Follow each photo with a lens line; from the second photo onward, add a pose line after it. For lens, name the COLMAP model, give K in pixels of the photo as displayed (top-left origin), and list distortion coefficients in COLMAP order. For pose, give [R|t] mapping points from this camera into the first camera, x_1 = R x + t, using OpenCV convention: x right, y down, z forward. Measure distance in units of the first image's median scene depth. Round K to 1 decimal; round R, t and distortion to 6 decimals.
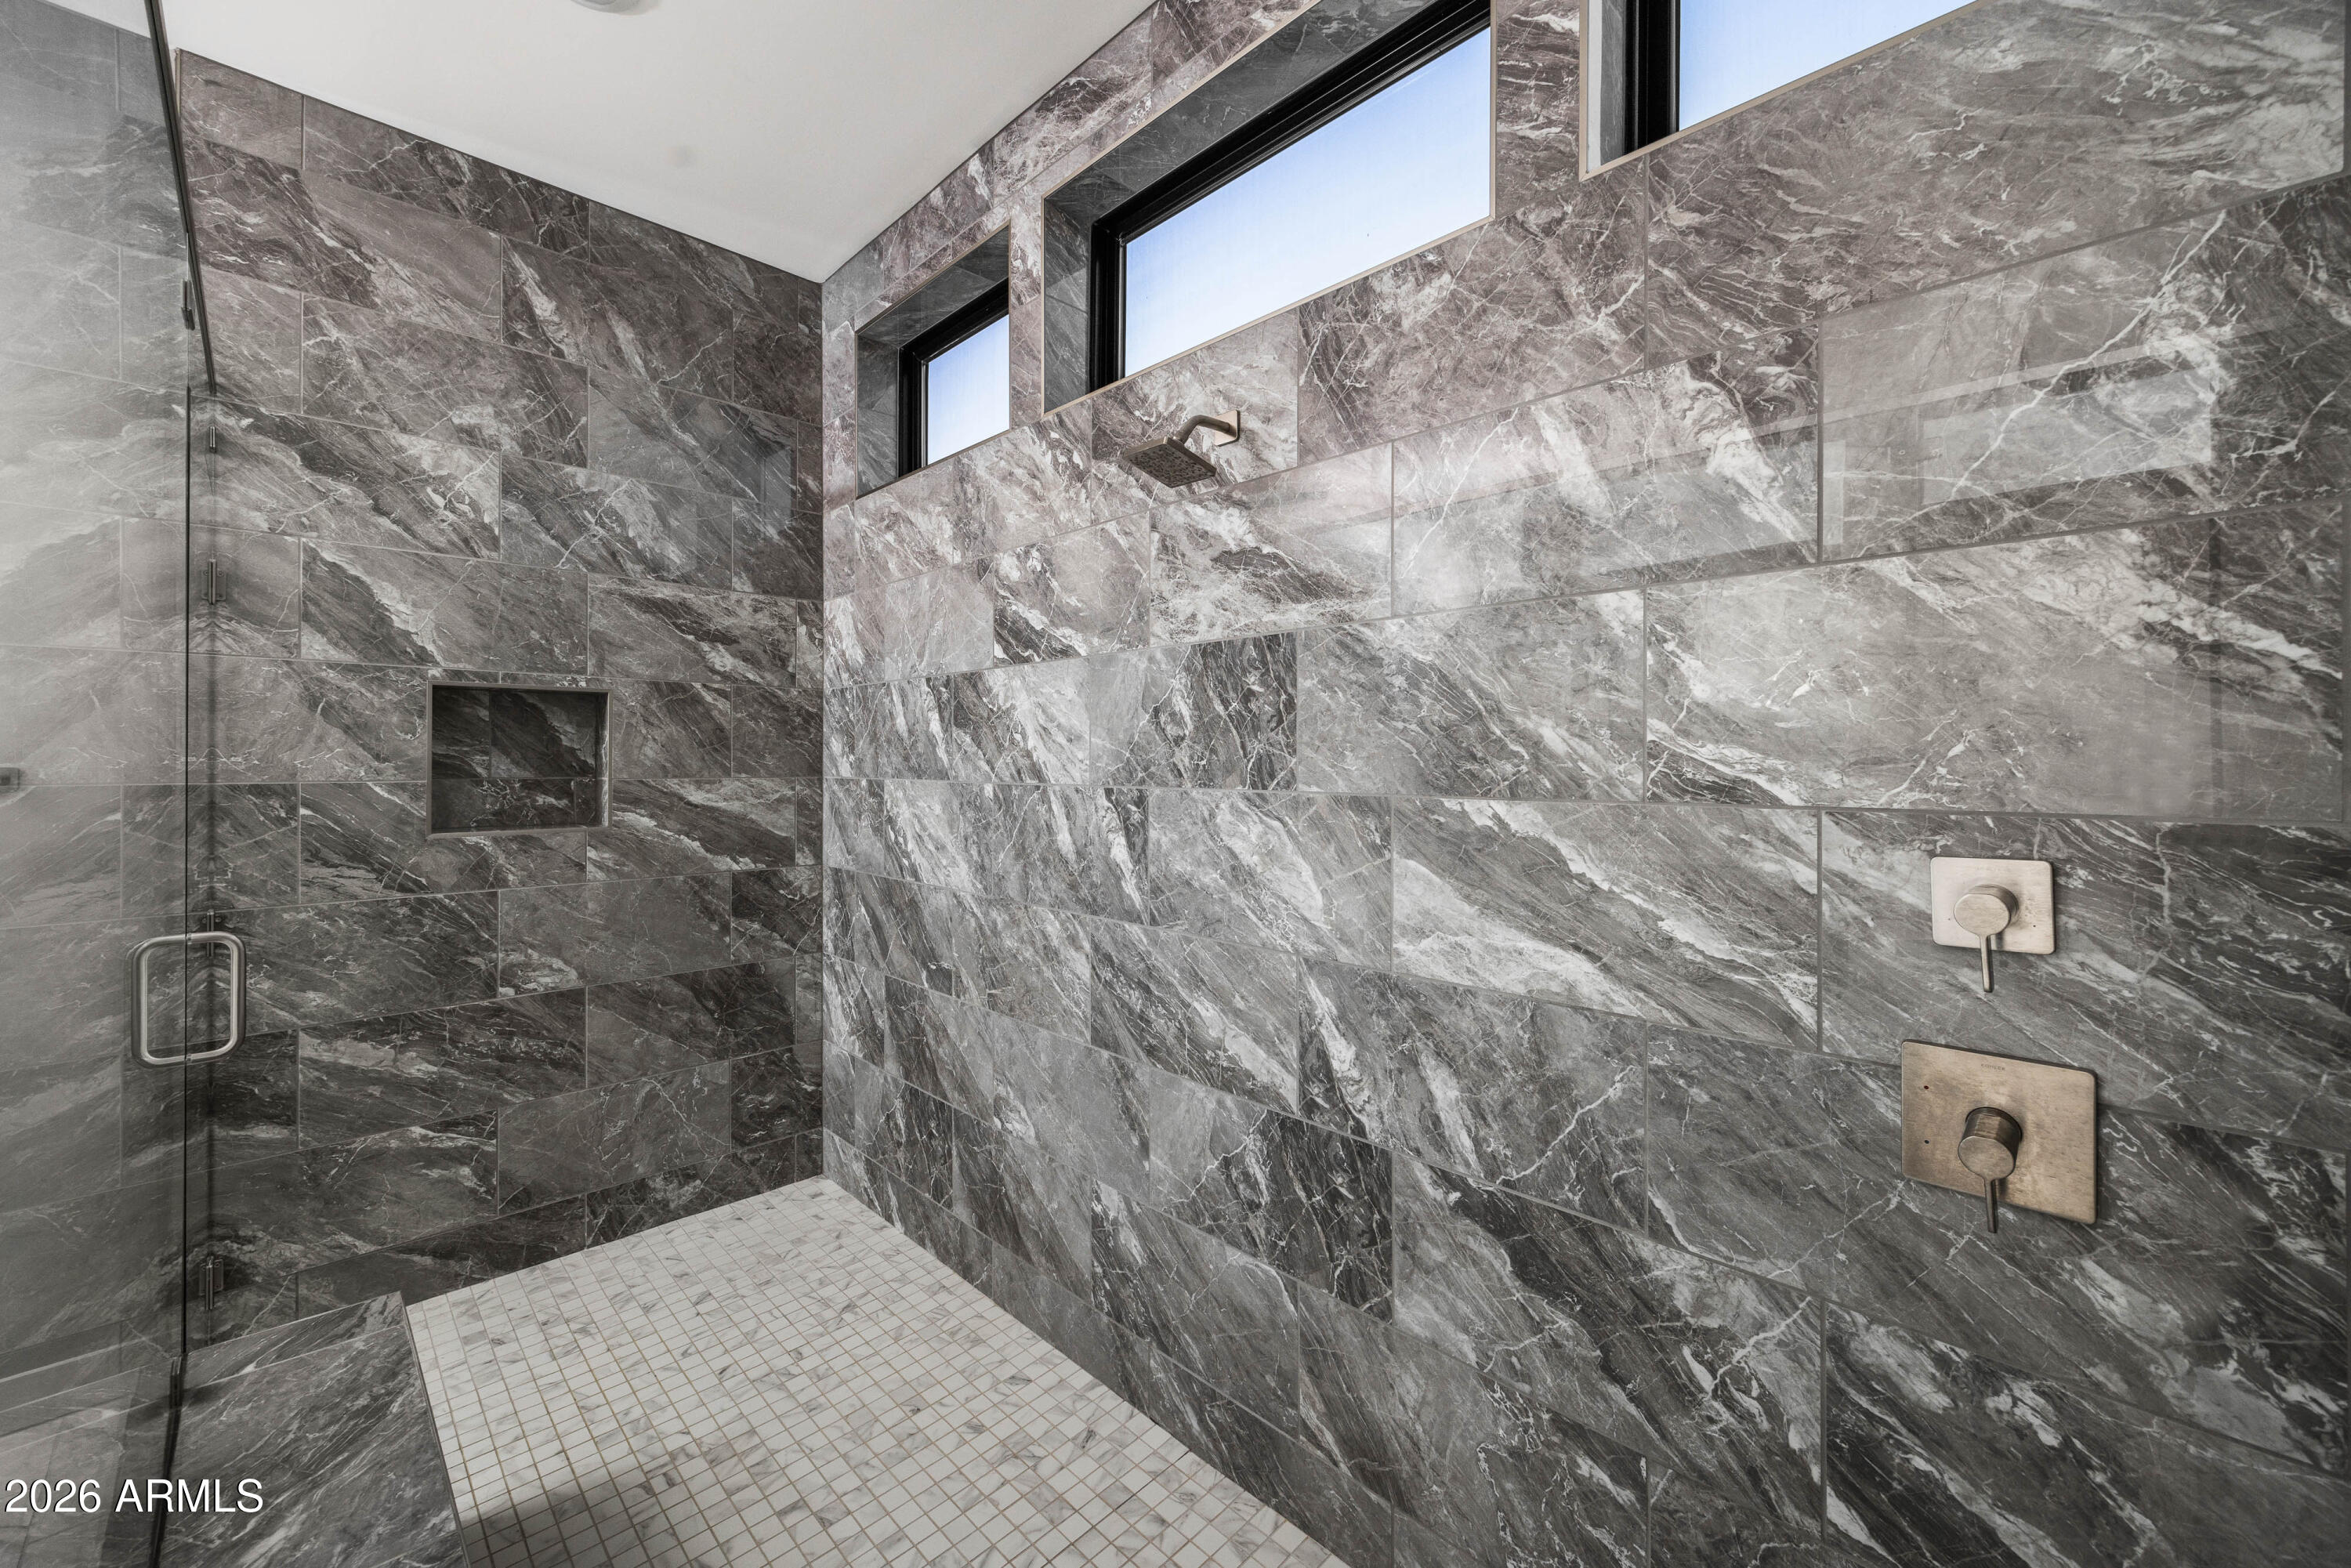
lens RADIAL K [[919.7, 0, 1176.2], [0, 919.7, 756.0], [0, 0, 1]] dist [0.003407, 0.000112]
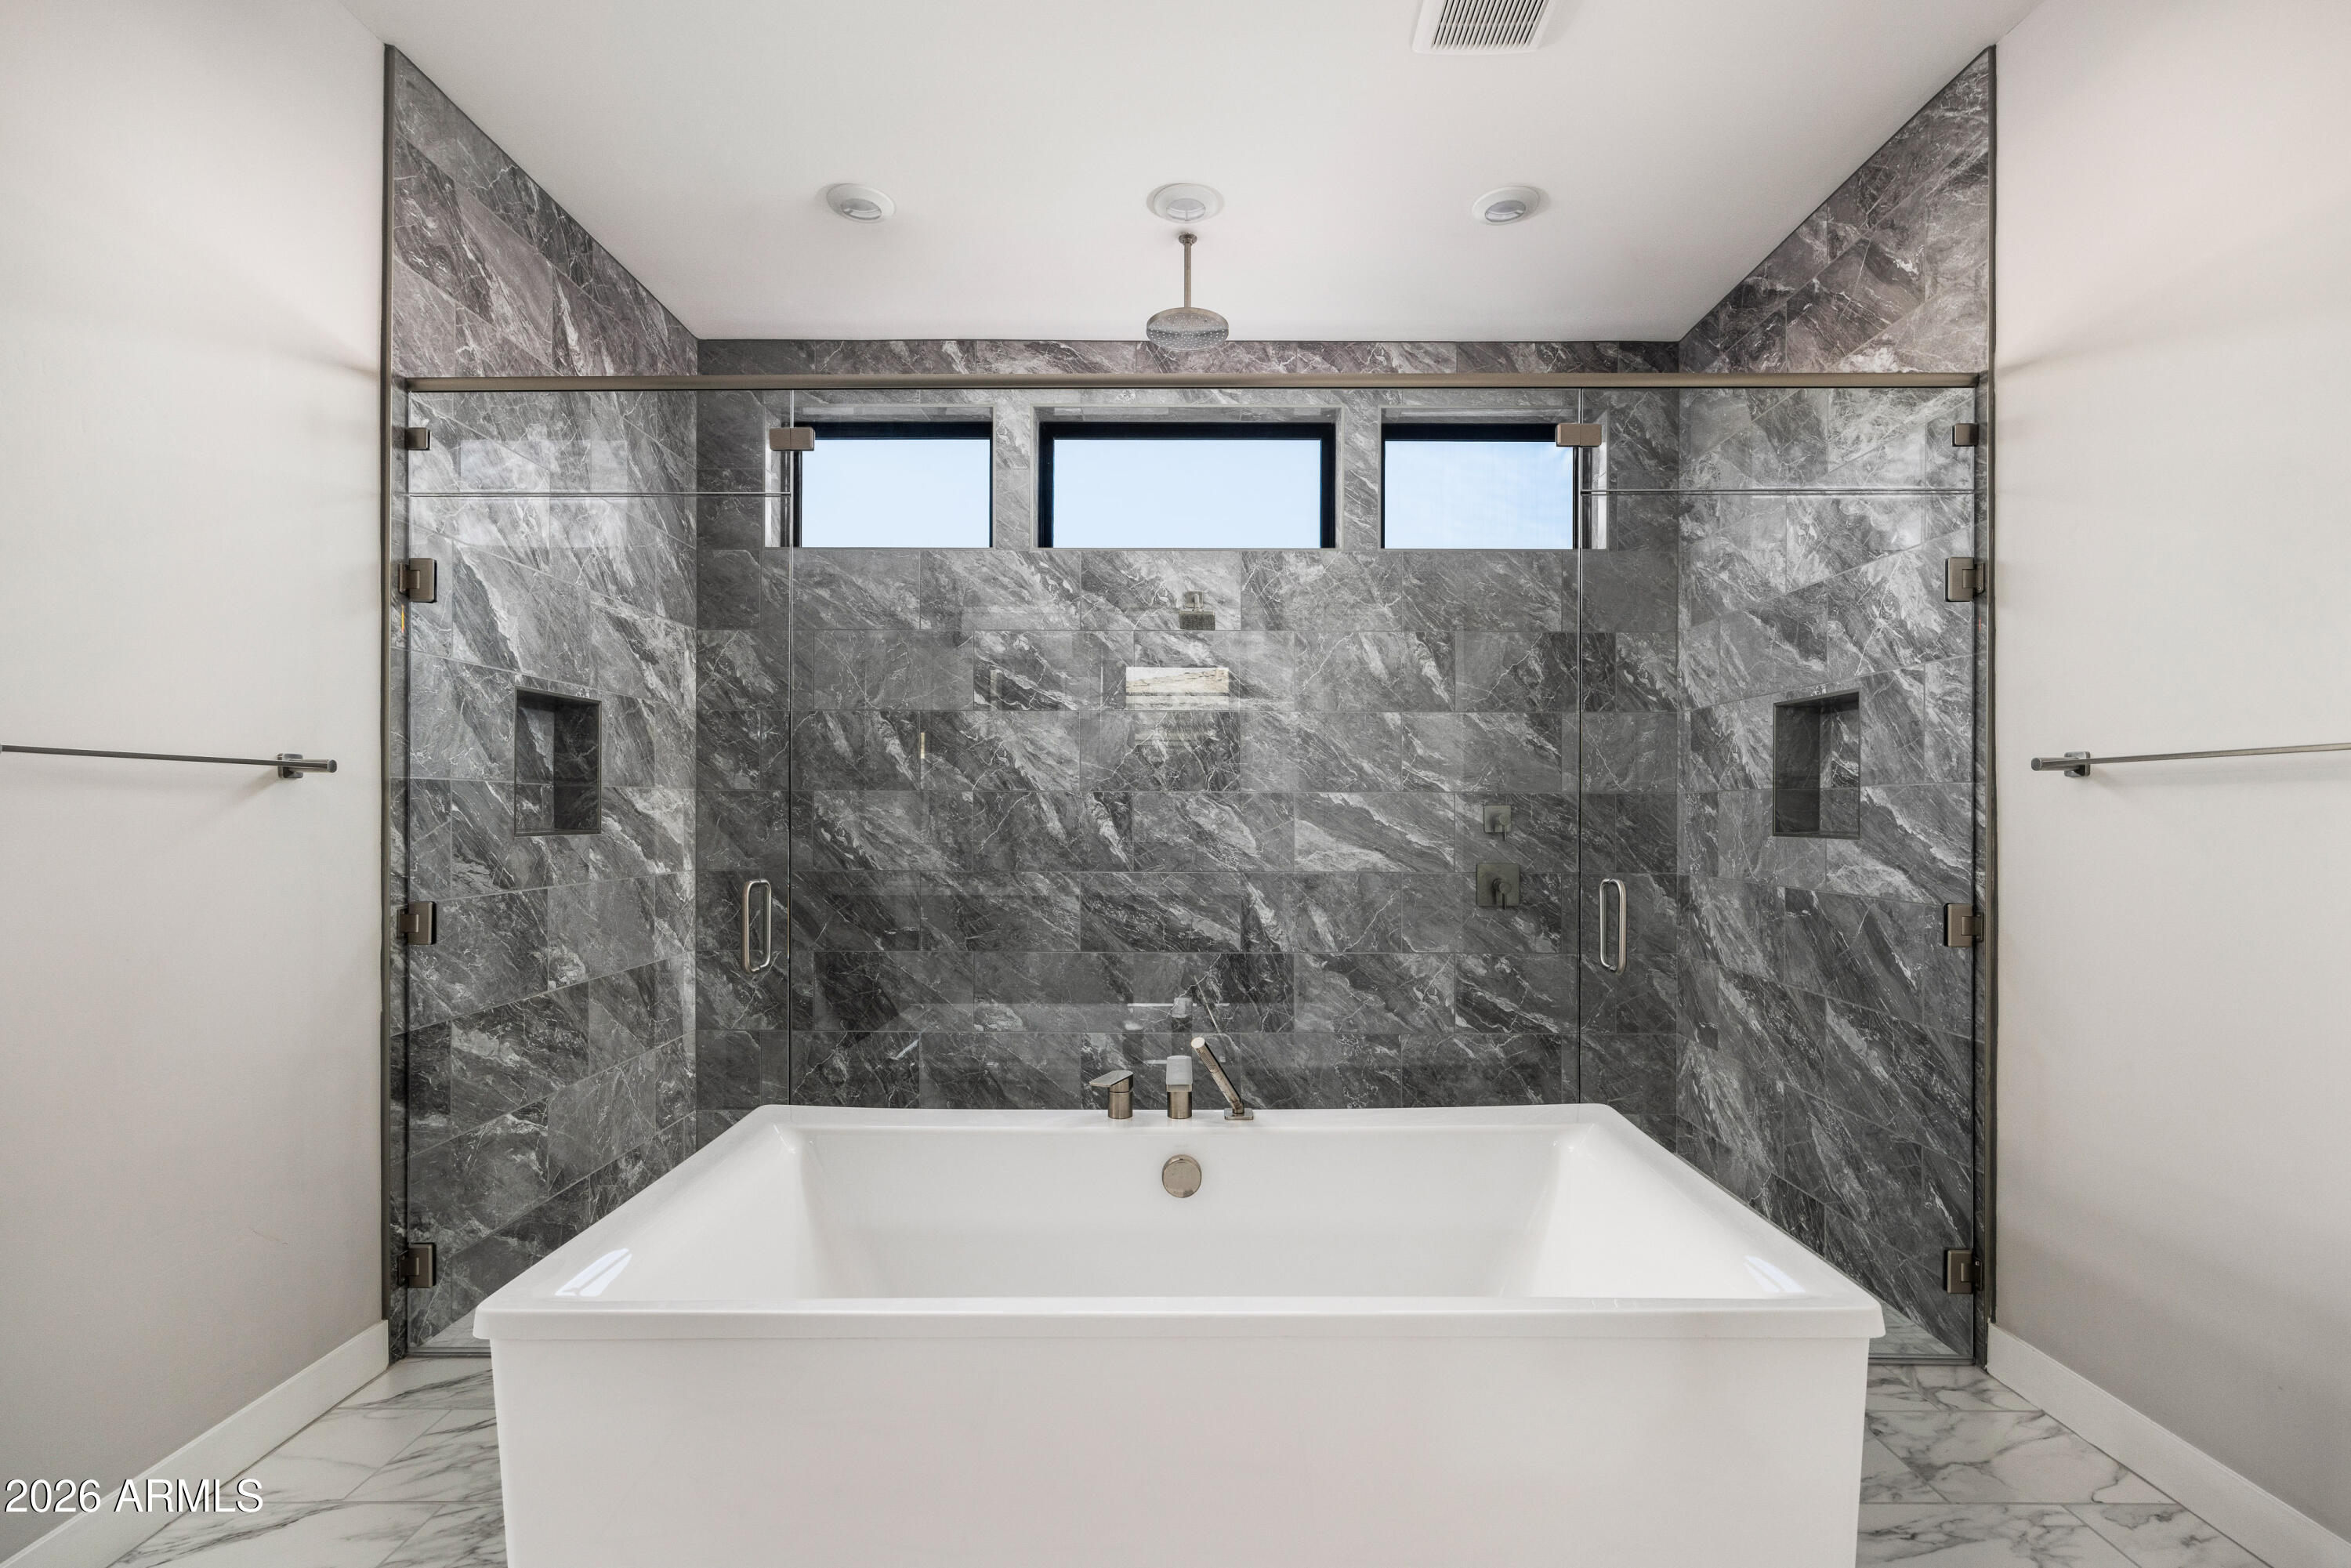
lens RADIAL K [[1038.3, 0, 1180.1], [0, 1038.3, 800.7], [0, 0, 1]] dist [0.001238, 0.000357]
pose [[0.701657, 0.006961, 0.712481, -1.331088], [-0.005552, 0.999975, -0.004302, 0.058595], [-0.712493, -0.000937, 0.701678, -0.423574]]
